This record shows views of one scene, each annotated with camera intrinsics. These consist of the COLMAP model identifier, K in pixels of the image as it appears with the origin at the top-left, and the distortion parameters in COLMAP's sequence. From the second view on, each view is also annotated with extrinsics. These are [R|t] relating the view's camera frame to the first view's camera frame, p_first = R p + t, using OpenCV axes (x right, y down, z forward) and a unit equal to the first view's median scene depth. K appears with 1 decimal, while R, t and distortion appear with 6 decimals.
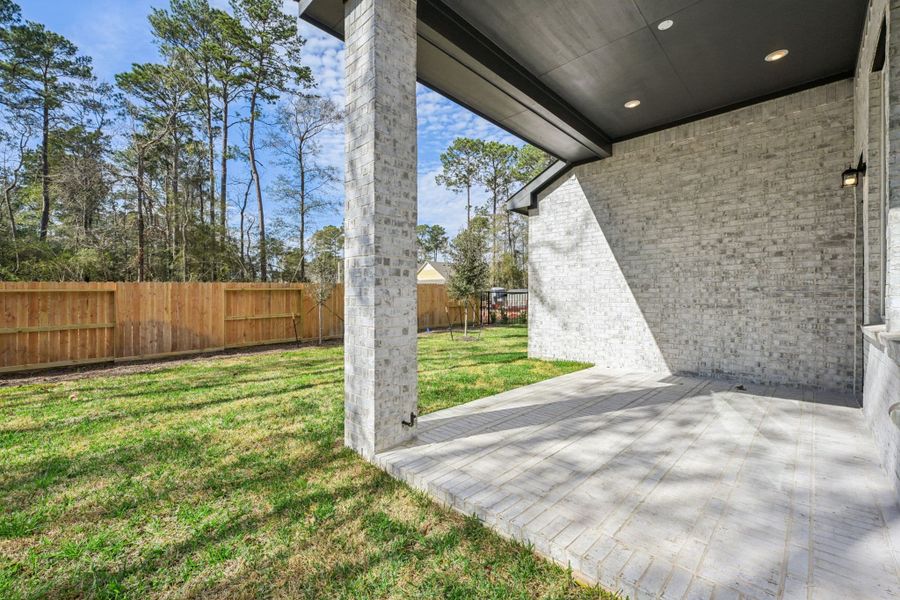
lens RADIAL K [[387.7, 0, 448.9], [0, 387.7, 300.6], [0, 0, 1]] dist [-0.010255, 0.000288]
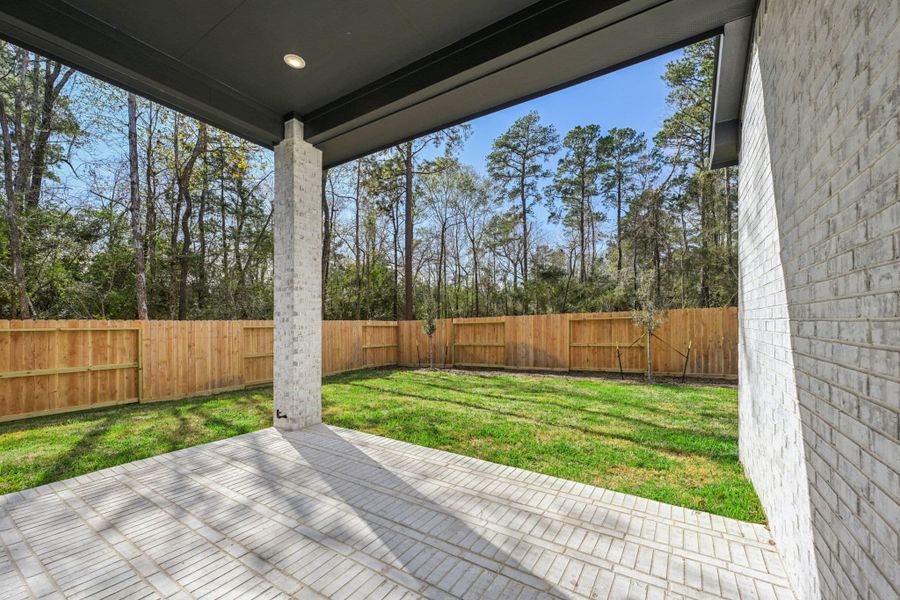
lens RADIAL K [[367.7, 0, 441.6], [0, 367.7, 317.3], [0, 0, 1]] dist [0.003420, 0.000158]
pose [[0.171347, -0.015173, -0.985094, 0.556638], [0.000710, 0.999883, -0.015277, -0.023504], [0.985210, 0.001918, 0.171338, 0.530281]]
